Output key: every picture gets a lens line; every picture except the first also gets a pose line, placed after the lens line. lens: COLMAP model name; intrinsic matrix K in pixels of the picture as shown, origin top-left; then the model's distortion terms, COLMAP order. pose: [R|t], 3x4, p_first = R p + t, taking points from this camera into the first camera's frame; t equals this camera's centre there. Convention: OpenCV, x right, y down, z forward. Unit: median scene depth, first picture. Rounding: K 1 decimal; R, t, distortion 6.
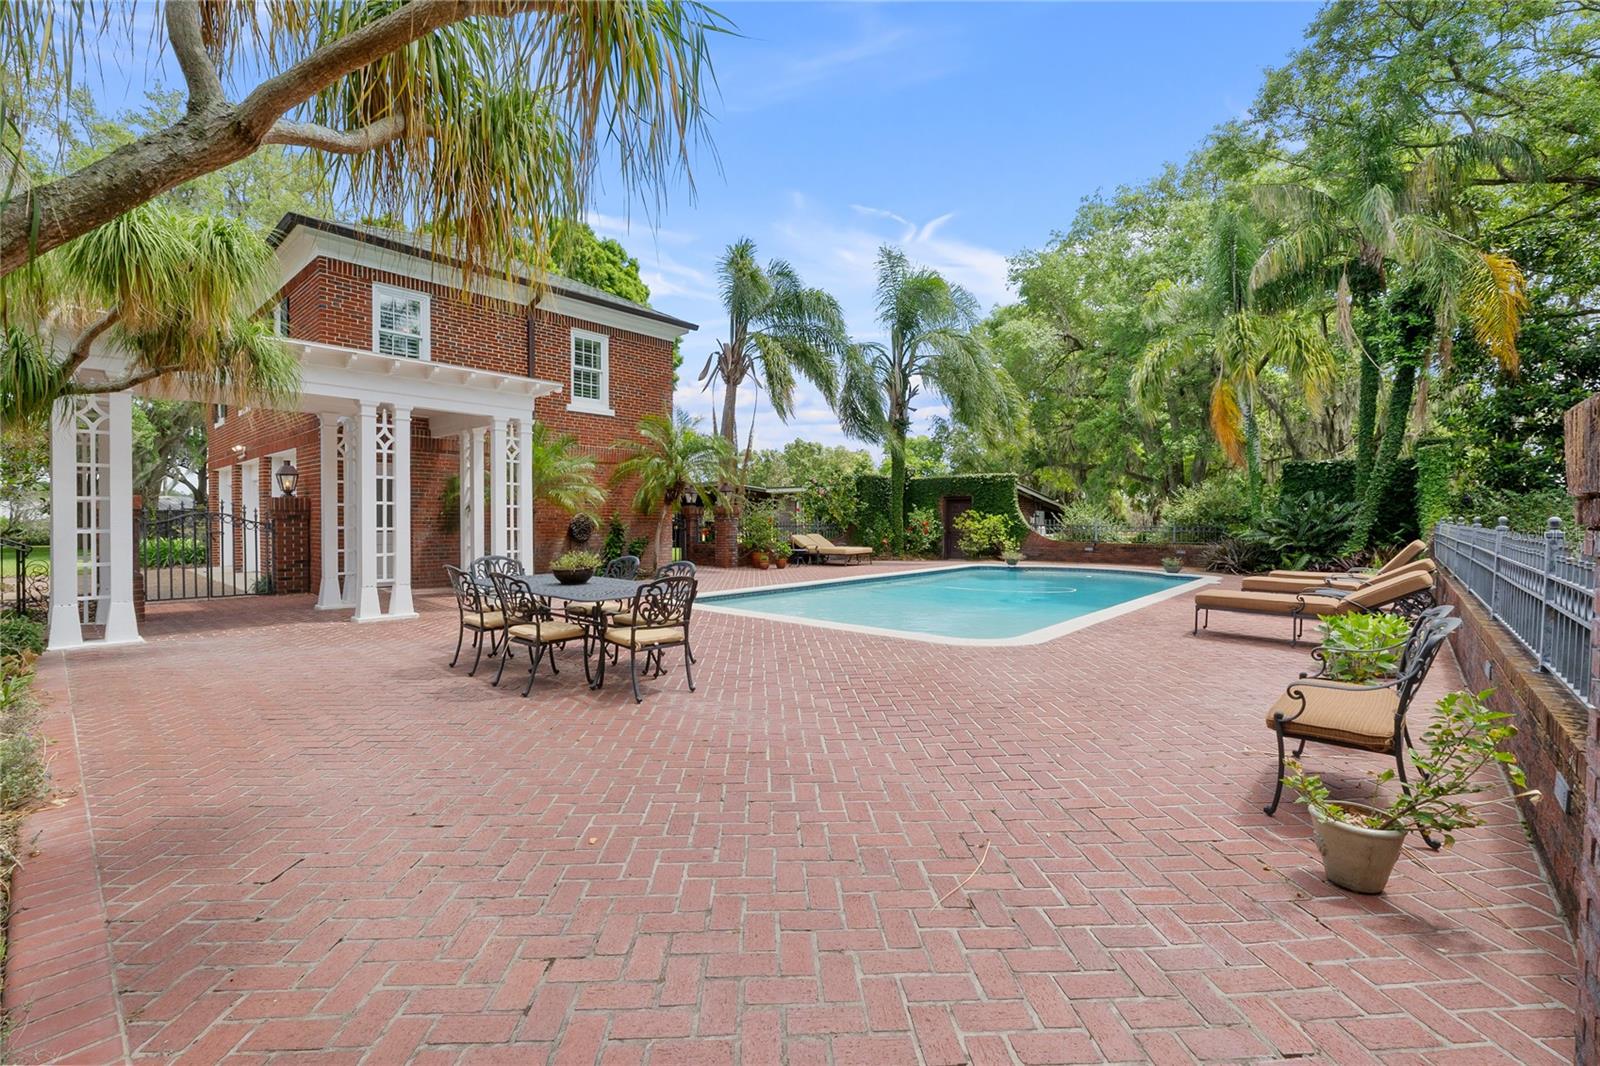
lens RADIAL K [[690.0, 0, 806.9], [0, 690.0, 532.7], [0, 0, 1]] dist [-0.000332, 0.000282]
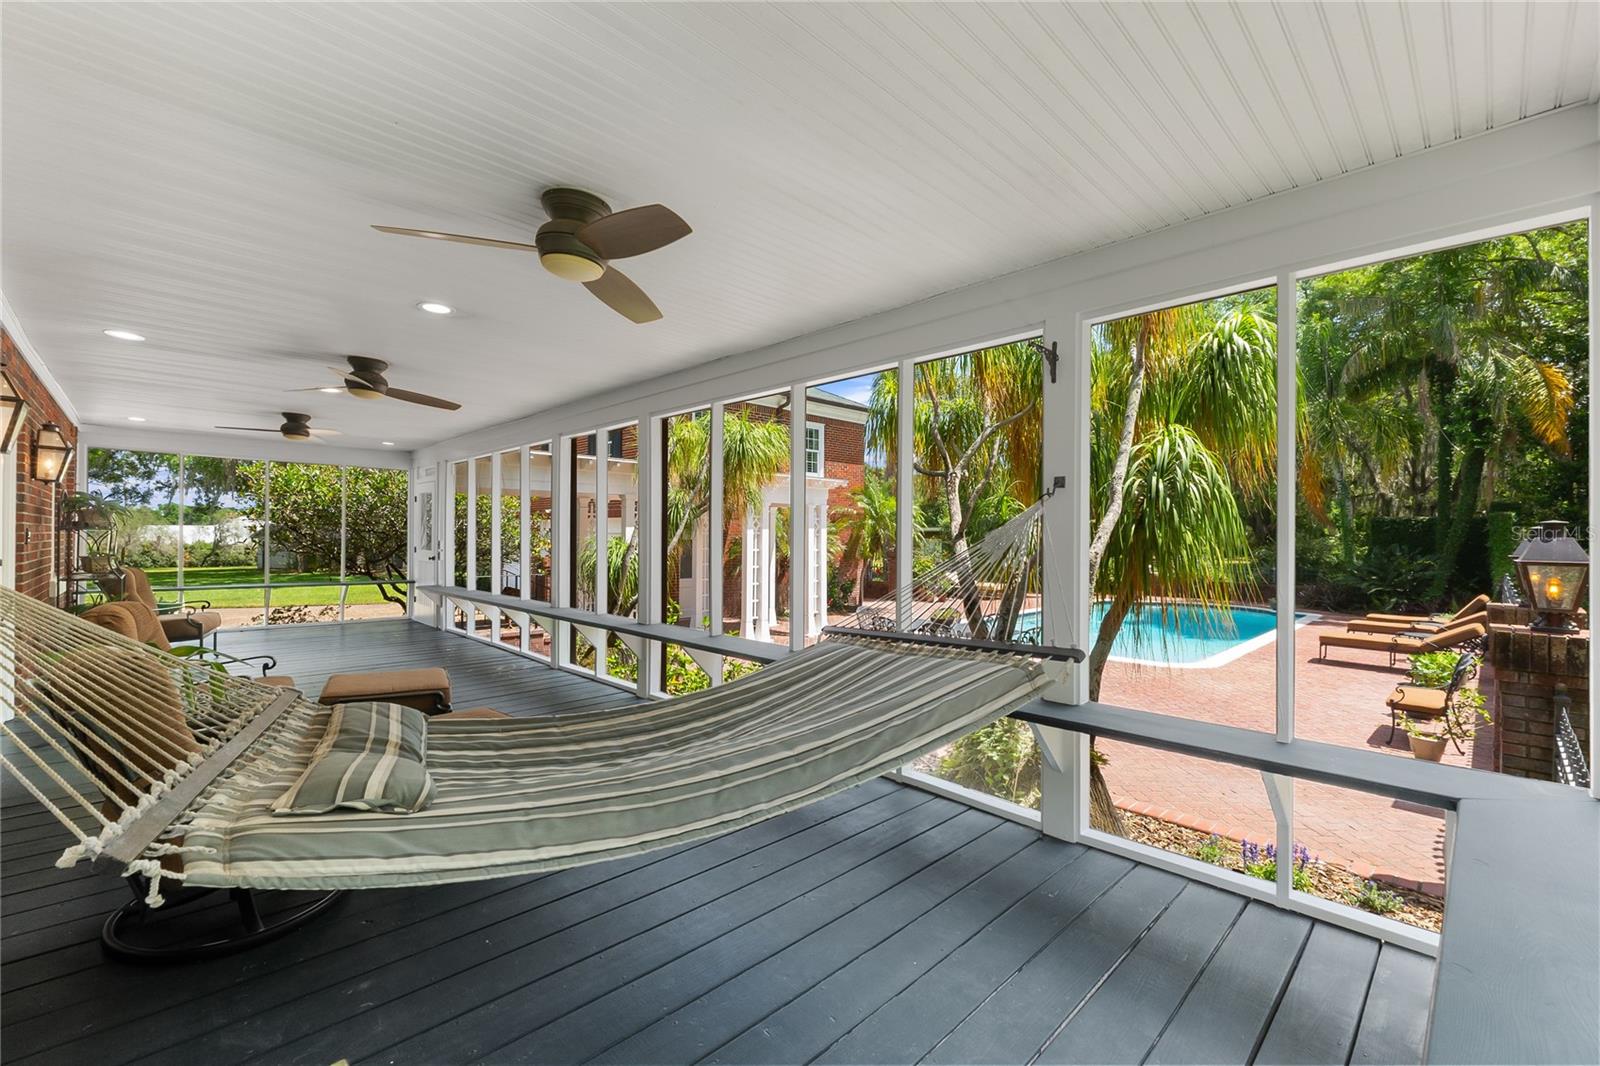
lens RADIAL K [[690.0, 0, 794.8], [0, 690.0, 529.4], [0, 0, 1]] dist [-0.000332, 0.000282]
pose [[0.996583, 0.003011, -0.082541, -0.252719], [-0.005225, 0.999632, -0.026623, -0.053325], [0.082431, 0.026963, 0.996232, -0.334575]]
